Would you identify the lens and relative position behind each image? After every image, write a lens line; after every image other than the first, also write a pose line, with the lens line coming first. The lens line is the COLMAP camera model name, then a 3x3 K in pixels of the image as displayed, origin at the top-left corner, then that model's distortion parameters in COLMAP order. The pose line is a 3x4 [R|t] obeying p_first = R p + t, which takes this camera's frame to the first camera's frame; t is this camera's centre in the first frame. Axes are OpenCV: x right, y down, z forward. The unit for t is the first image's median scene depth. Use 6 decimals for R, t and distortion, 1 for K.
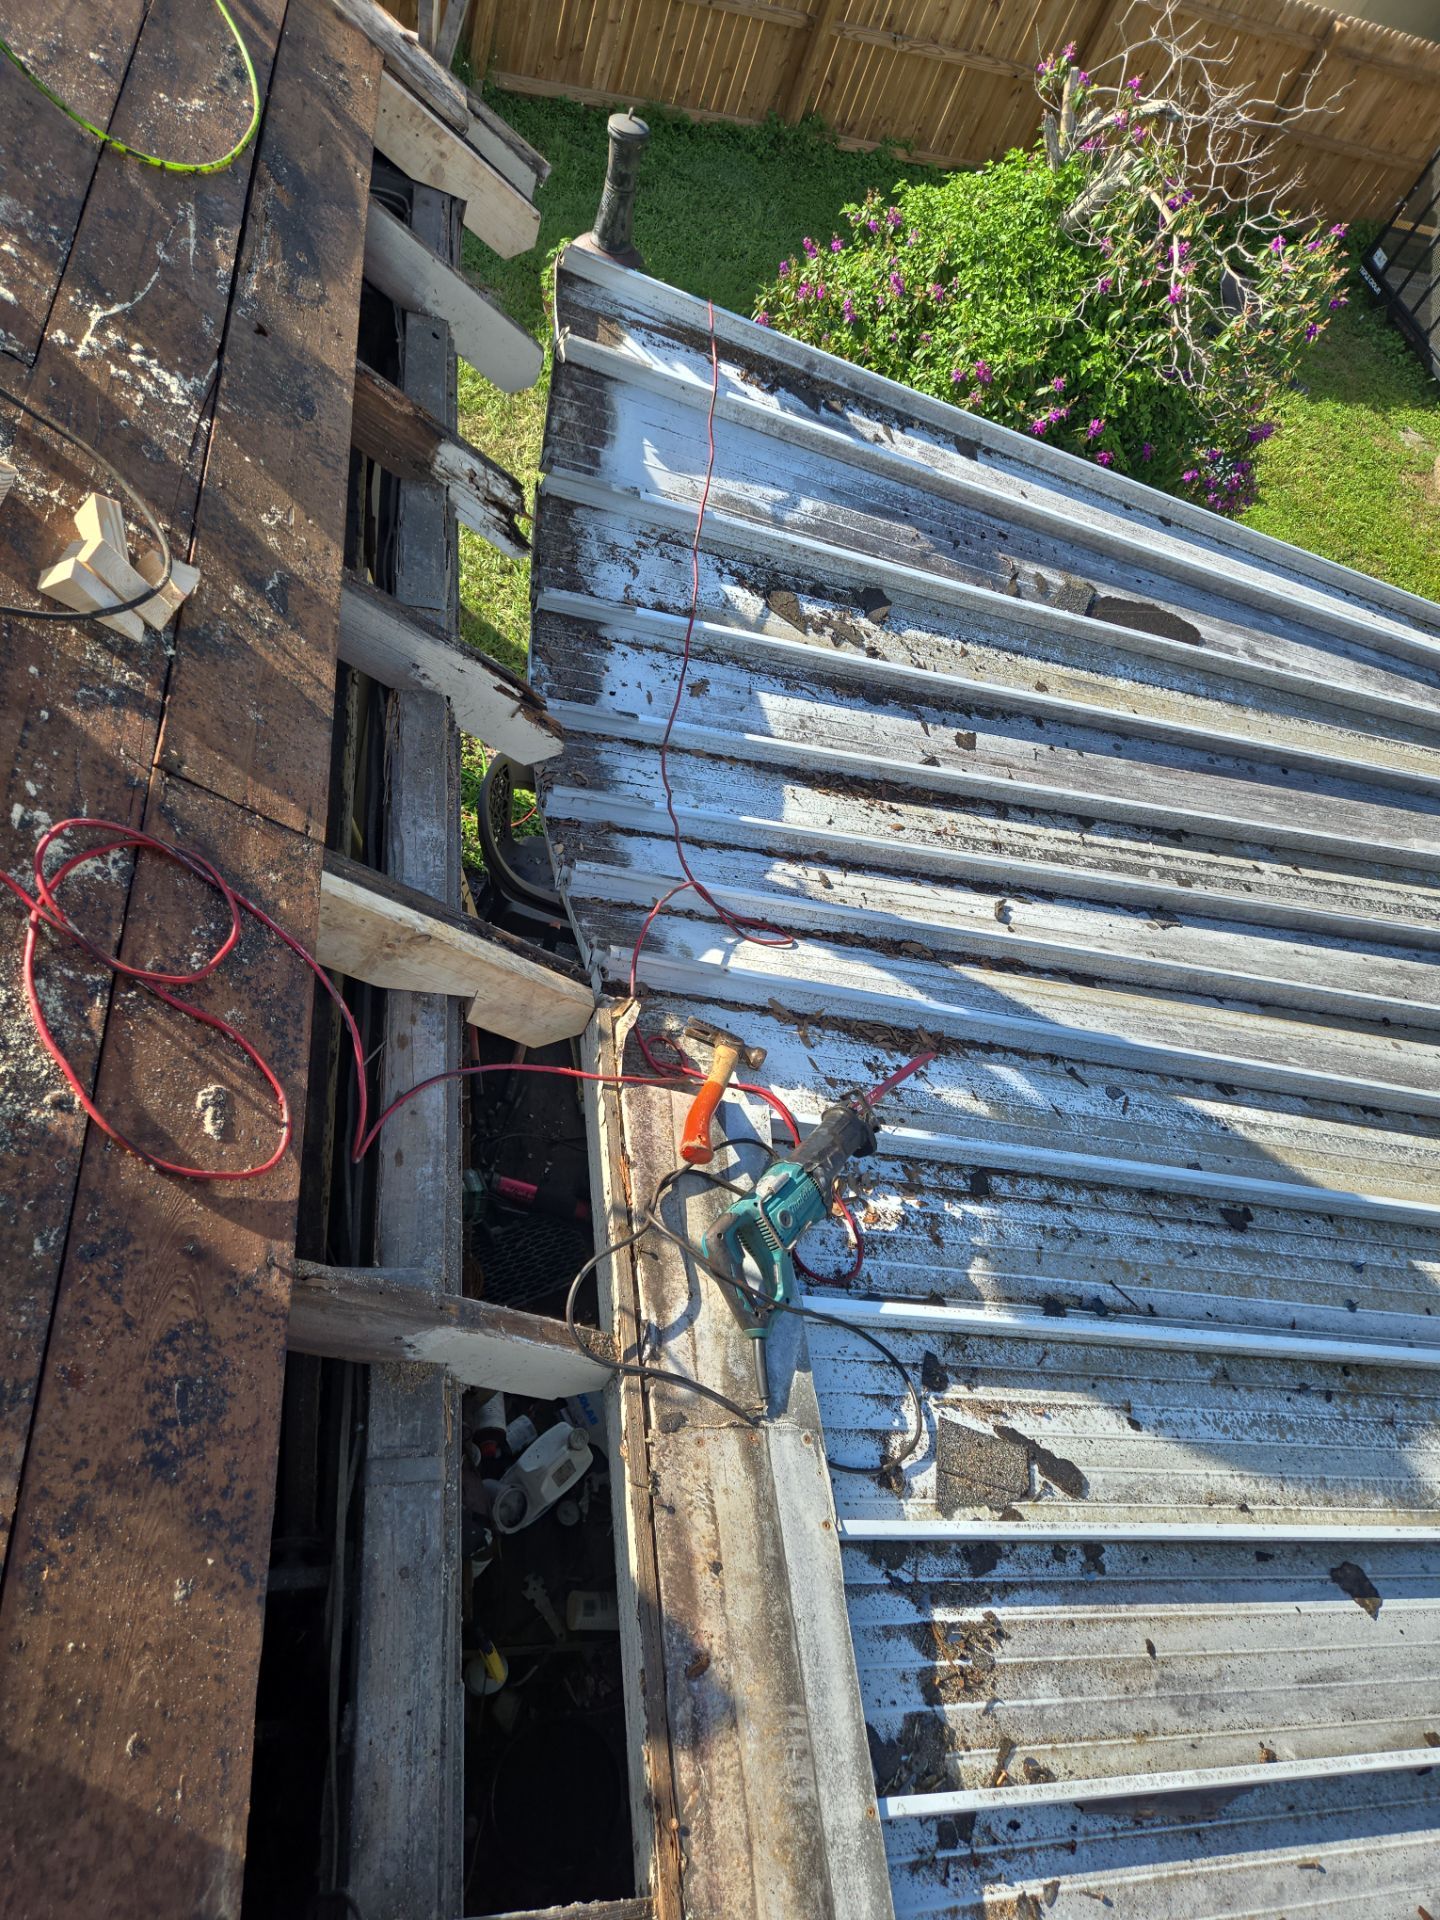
lens RADIAL K [[1287.0, 0, 710.5], [0, 1287.0, 977.4], [0, 0, 1]] dist [0.081099, -0.071828]
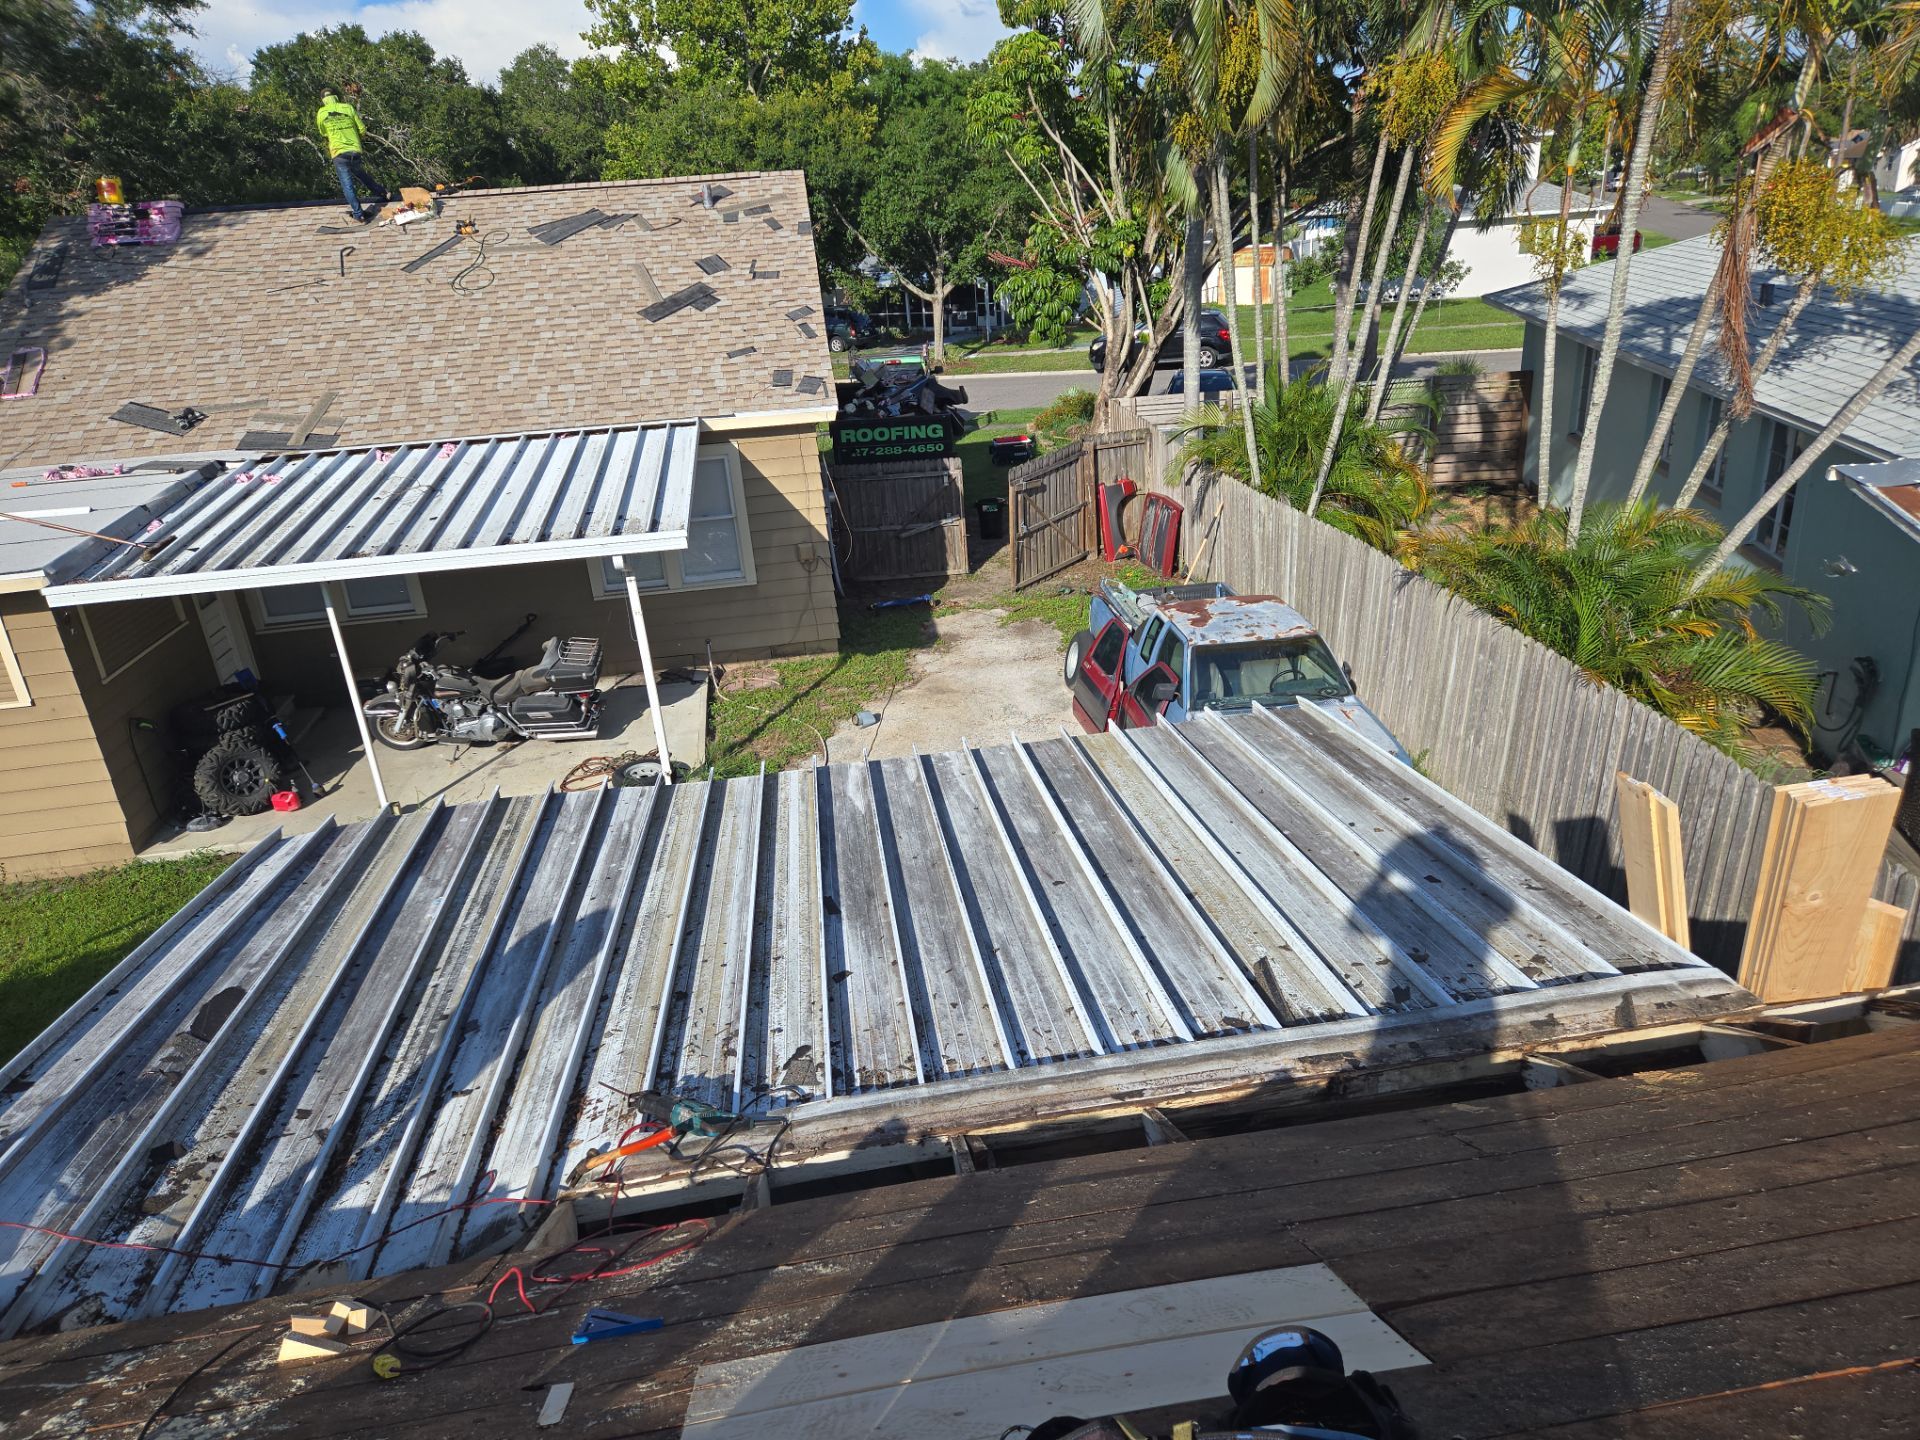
lens RADIAL K [[1287.0, 0, 959.7], [0, 1287.0, 753.1], [0, 0, 1]] dist [0.081099, -0.071828]
pose [[-0.052588, -0.668447, 0.741898, -1.026071], [0.837152, 0.375528, 0.397688, -0.471516], [-0.544437, 0.641995, 0.539844, -0.701371]]
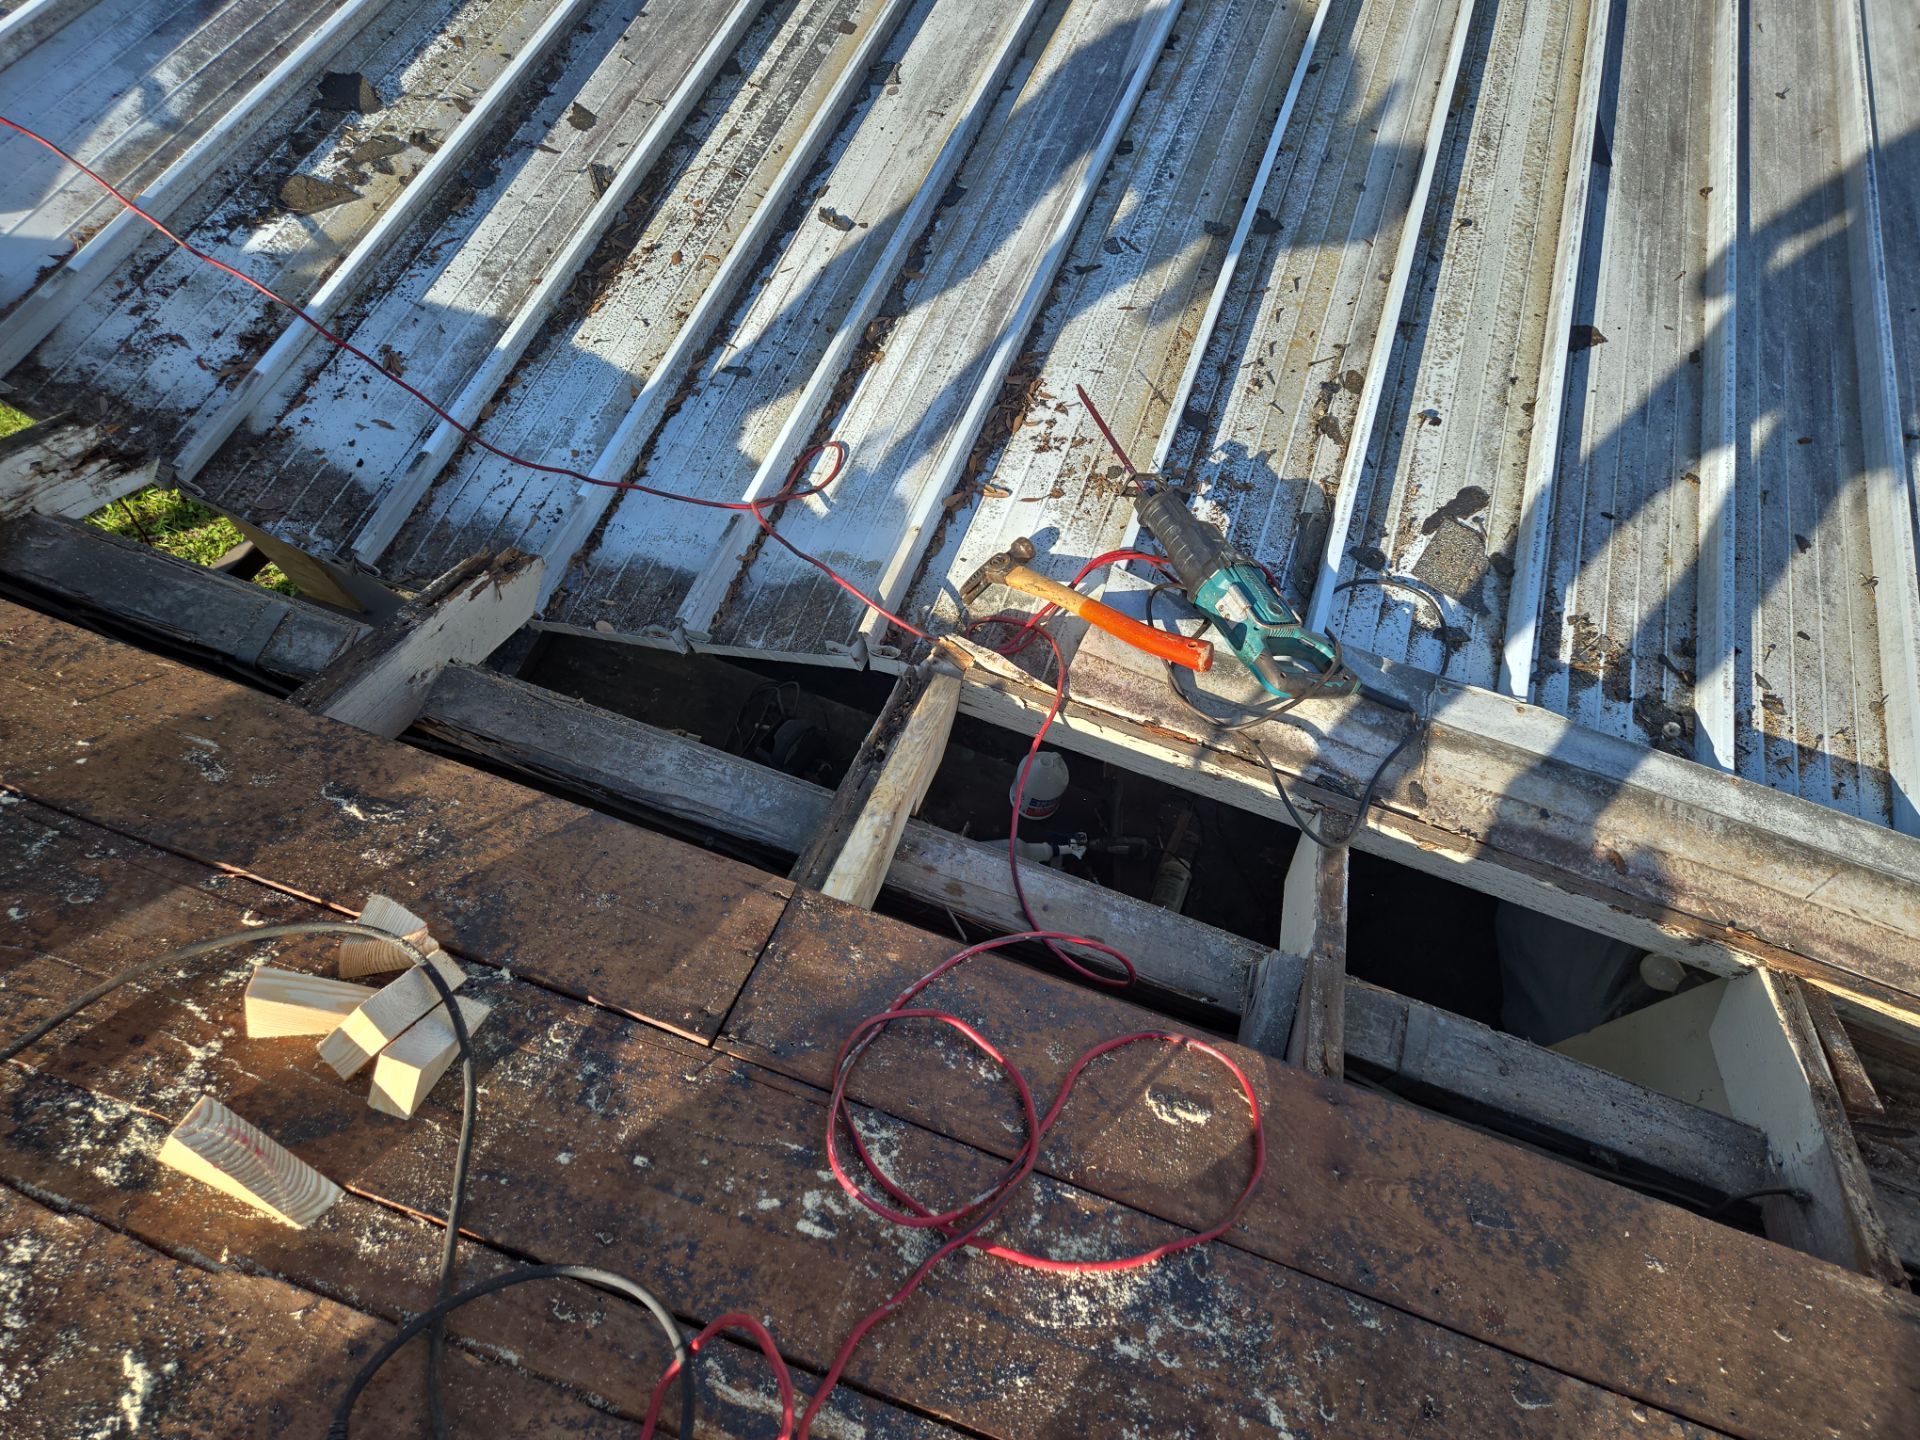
lens RADIAL K [[1287.0, 0, 949.5], [0, 1287.0, 695.1], [0, 0, 1]] dist [0.081099, -0.071828]
pose [[0.441294, -0.884672, 0.150382, -0.222719], [0.740871, 0.453741, 0.495206, -0.394786], [-0.506329, -0.107118, 0.855661, 0.226296]]
